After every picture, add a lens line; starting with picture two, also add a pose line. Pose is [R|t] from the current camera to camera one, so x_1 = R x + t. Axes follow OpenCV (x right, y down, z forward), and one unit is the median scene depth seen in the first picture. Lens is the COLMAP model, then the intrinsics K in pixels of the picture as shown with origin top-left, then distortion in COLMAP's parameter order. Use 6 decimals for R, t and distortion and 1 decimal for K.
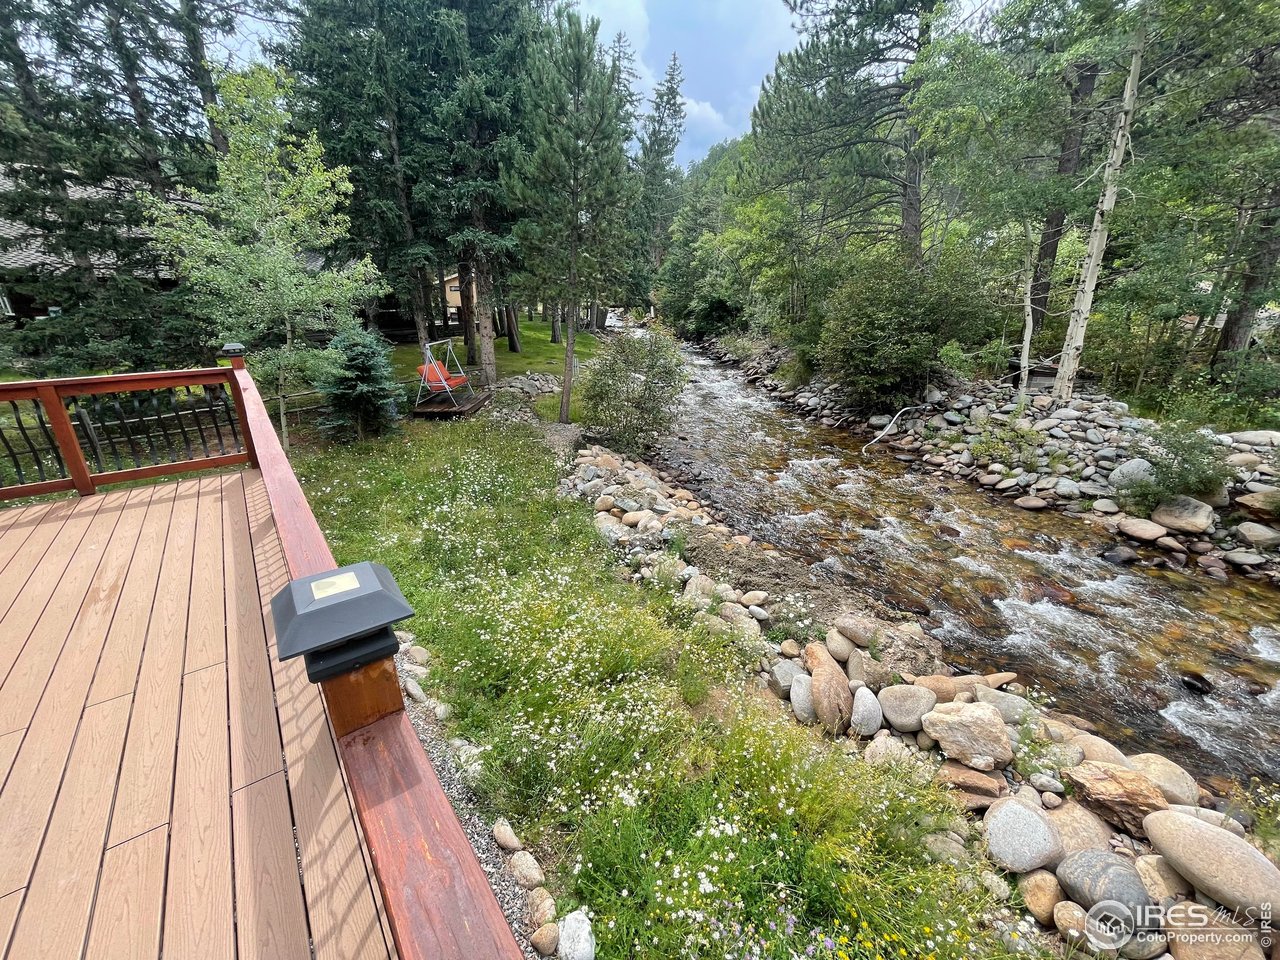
lens RADIAL K [[519.0, 0, 638.7], [0, 519.0, 478.5], [0, 0, 1]] dist [0.002198, -0.000073]
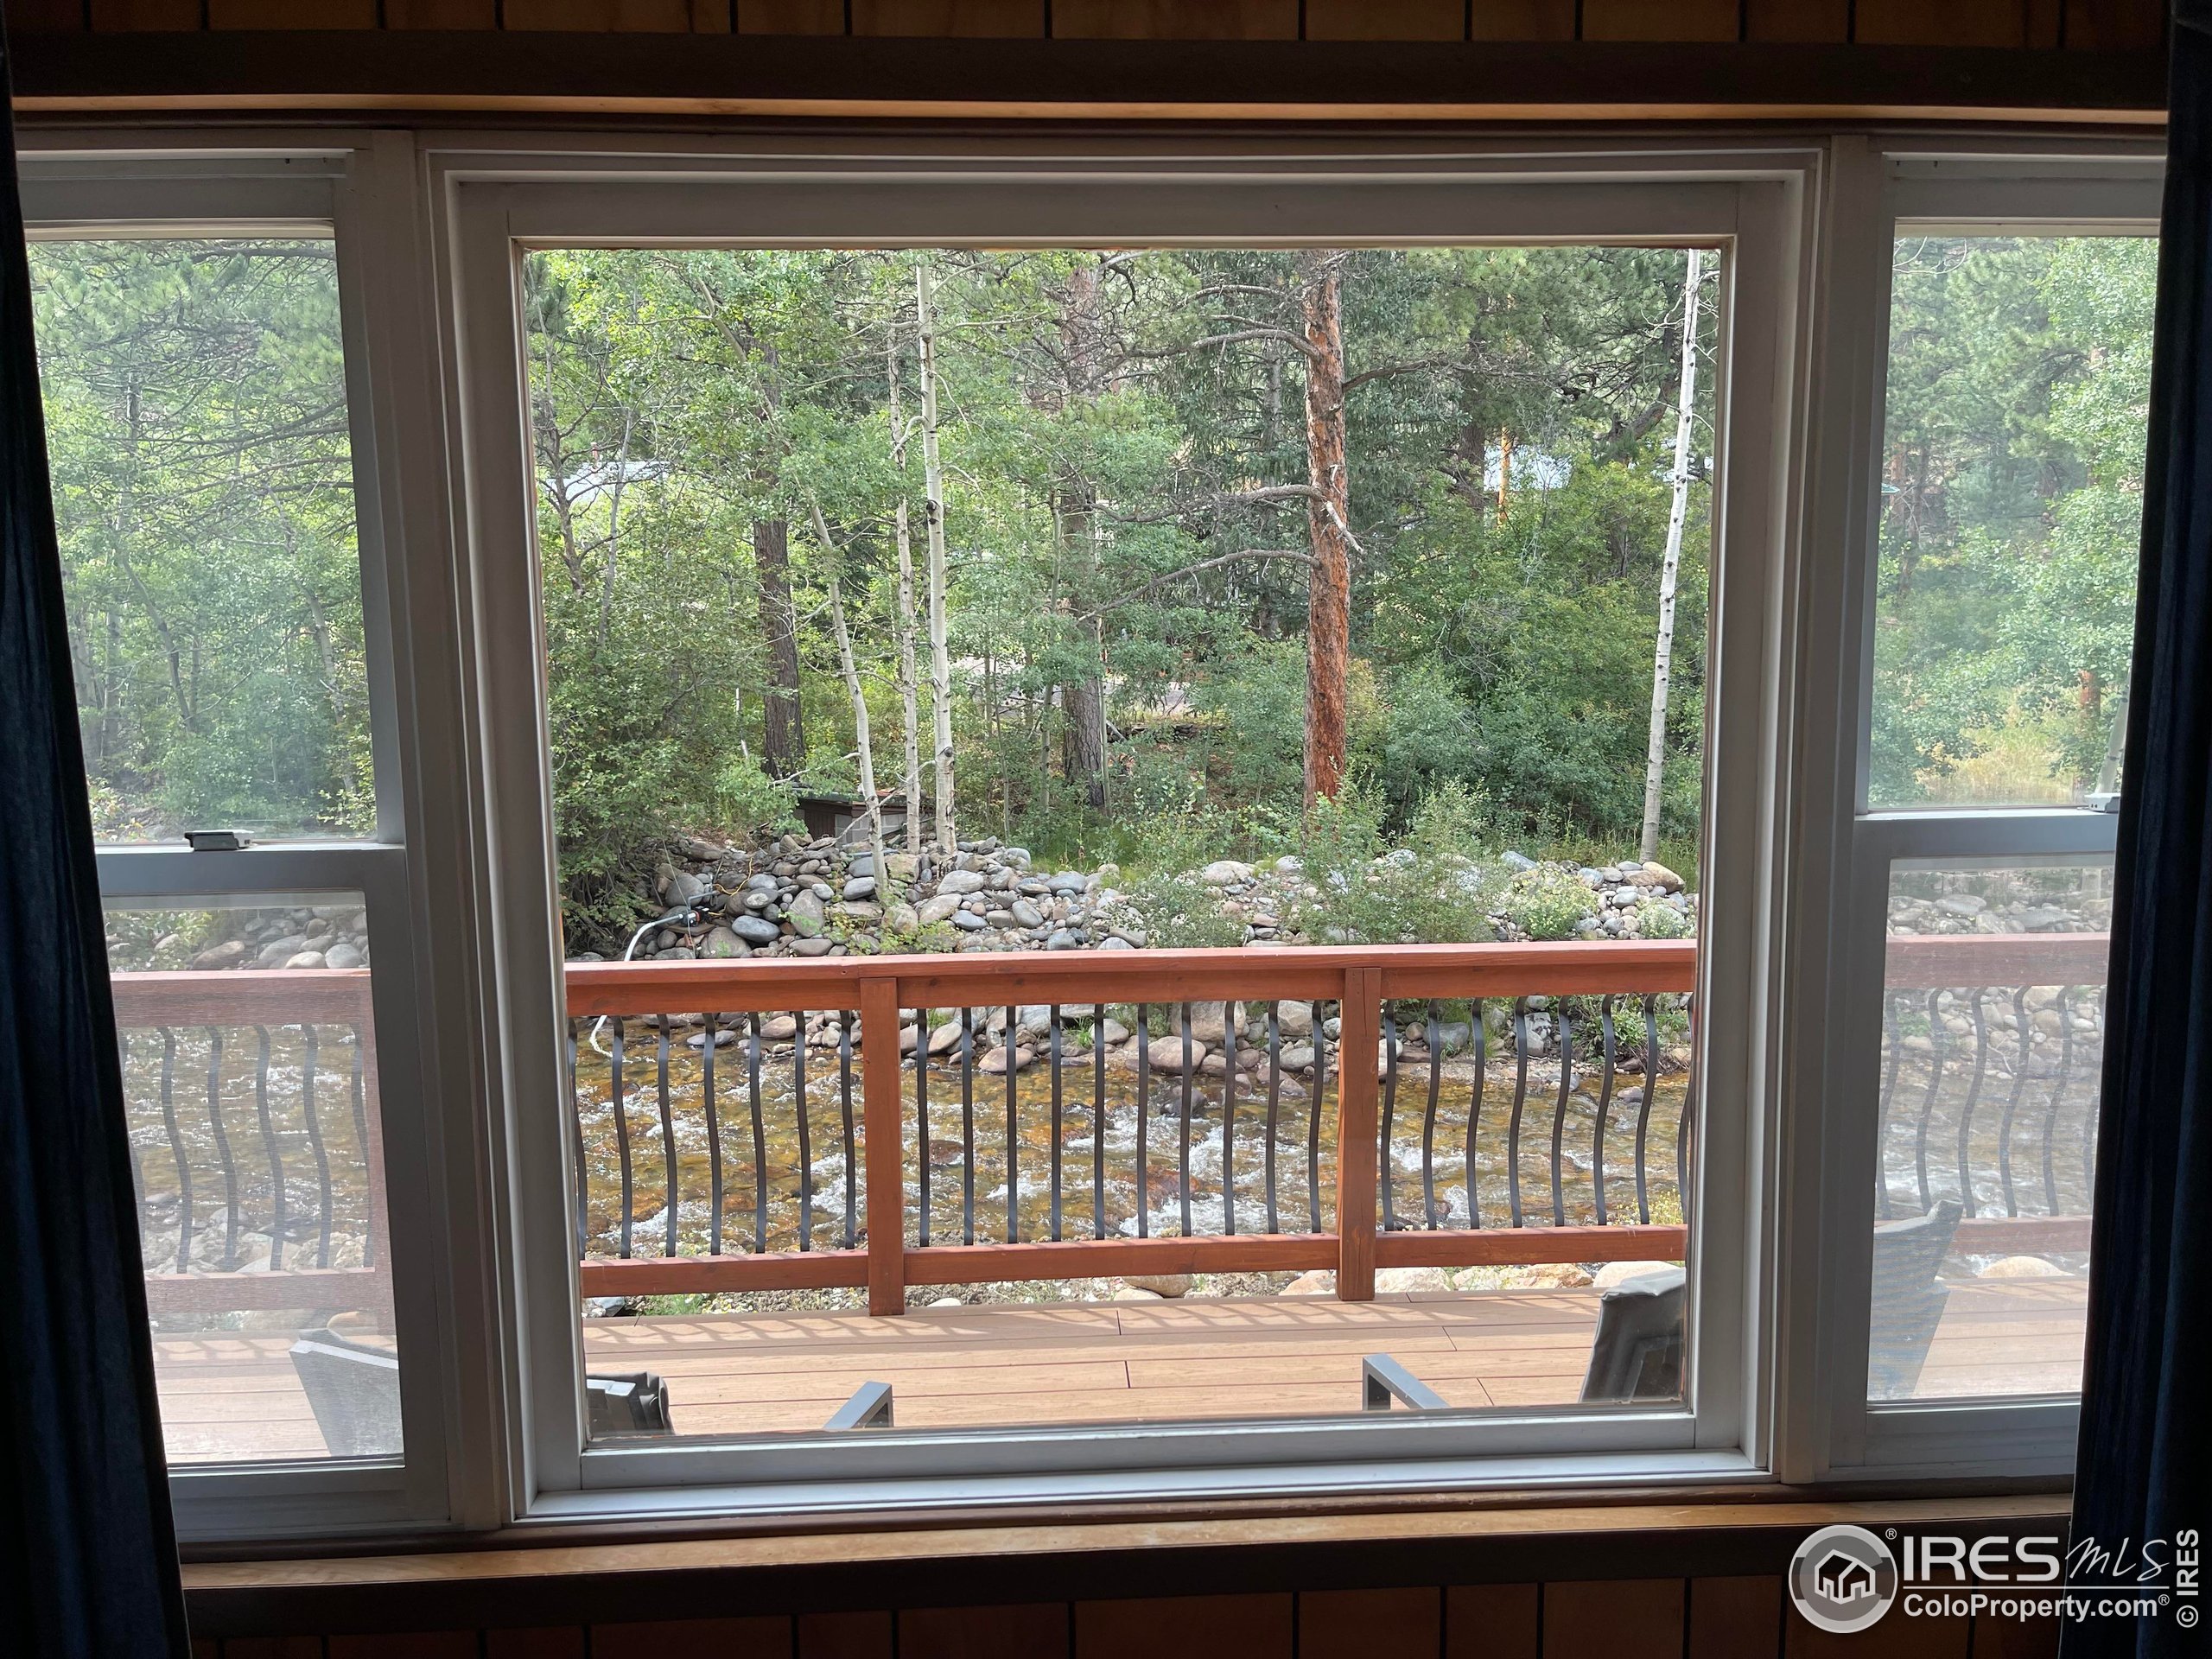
lens RADIAL K [[1677.5, 0, 1106.6], [0, 1677.5, 836.3], [0, 0, 1]] dist [0.036631, -0.015904]
pose [[0.576059, -0.100877, 0.811160, -0.427696], [0.277618, 0.957513, -0.078078, -0.004476], [-0.768820, 0.270170, 0.579589, -0.038068]]
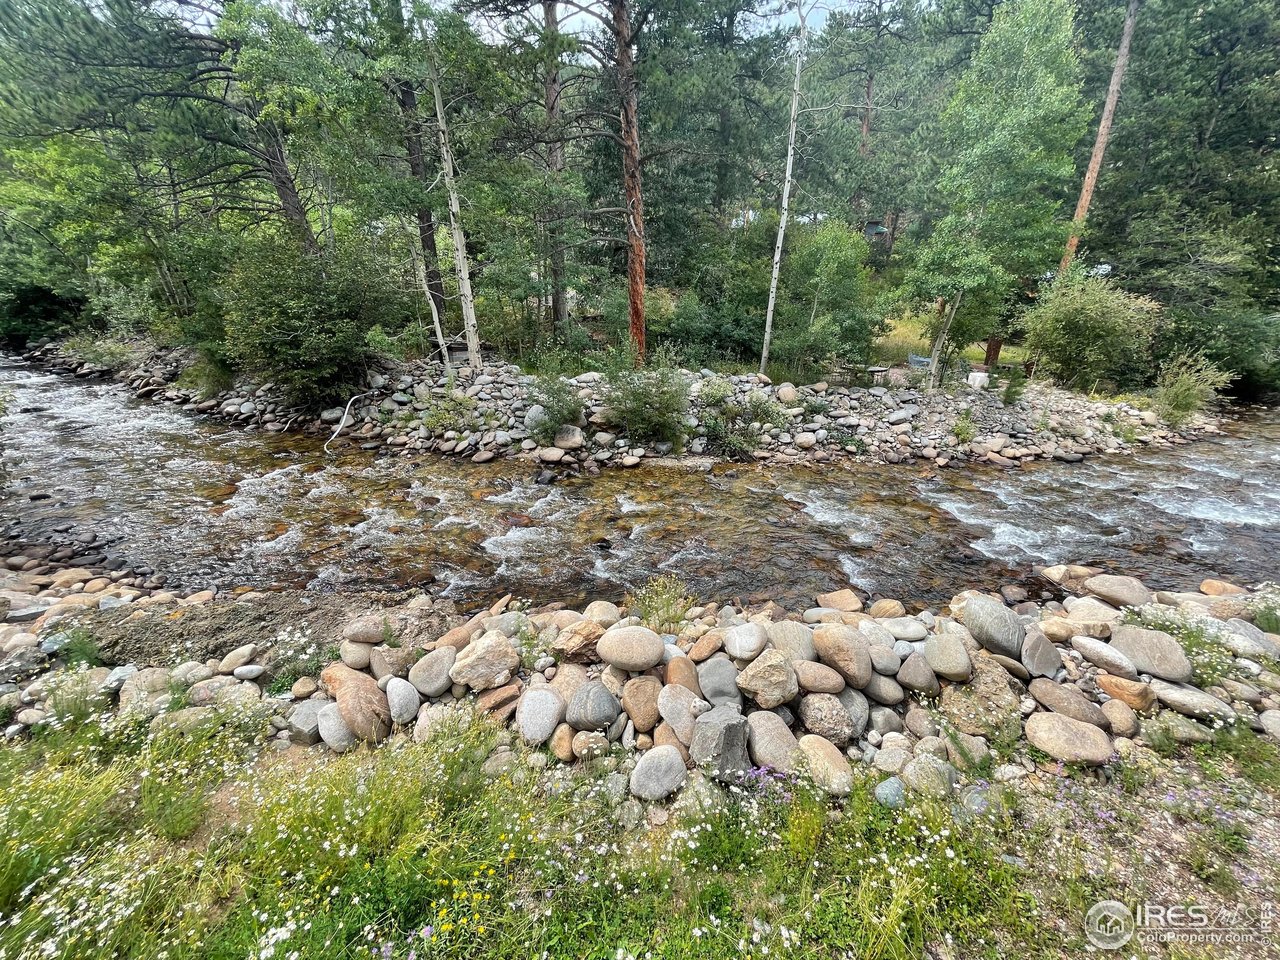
lens RADIAL K [[519.0, 0, 637.4], [0, 519.0, 478.7], [0, 0, 1]] dist [0.002198, -0.000073]
pose [[0.566290, -0.289295, 0.771767, 0.017150], [0.271302, 0.949621, 0.156894, 0.003683], [-0.778274, 0.120535, 0.616247, -0.009110]]
